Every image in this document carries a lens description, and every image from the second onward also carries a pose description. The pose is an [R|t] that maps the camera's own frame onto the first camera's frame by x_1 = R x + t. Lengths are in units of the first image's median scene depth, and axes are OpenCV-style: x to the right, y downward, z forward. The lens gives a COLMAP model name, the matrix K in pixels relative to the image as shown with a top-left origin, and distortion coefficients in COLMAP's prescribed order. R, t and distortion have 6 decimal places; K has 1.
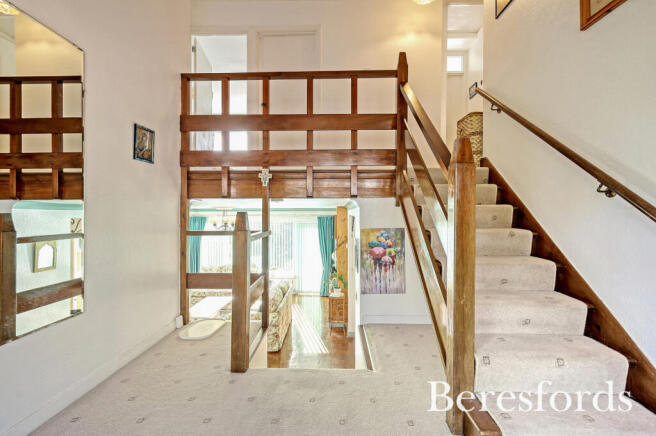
lens RADIAL K [[287.1, 0, 328.2], [0, 287.1, 217.9], [0, 0, 1]] dist [0.004875, 0.000322]
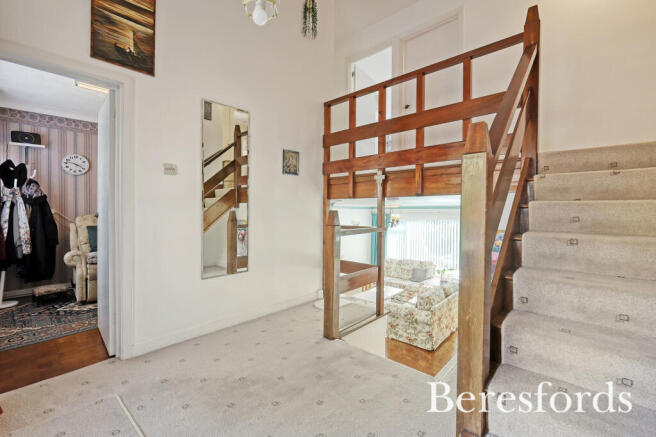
lens RADIAL K [[287.1, 0, 324.3], [0, 287.1, 213.2], [0, 0, 1]] dist [0.004875, 0.000322]
pose [[0.751082, 0.009463, -0.660141, 0.347156], [-0.011299, 0.999935, 0.001478, -0.007629], [0.660112, 0.006349, 0.751140, 0.033202]]
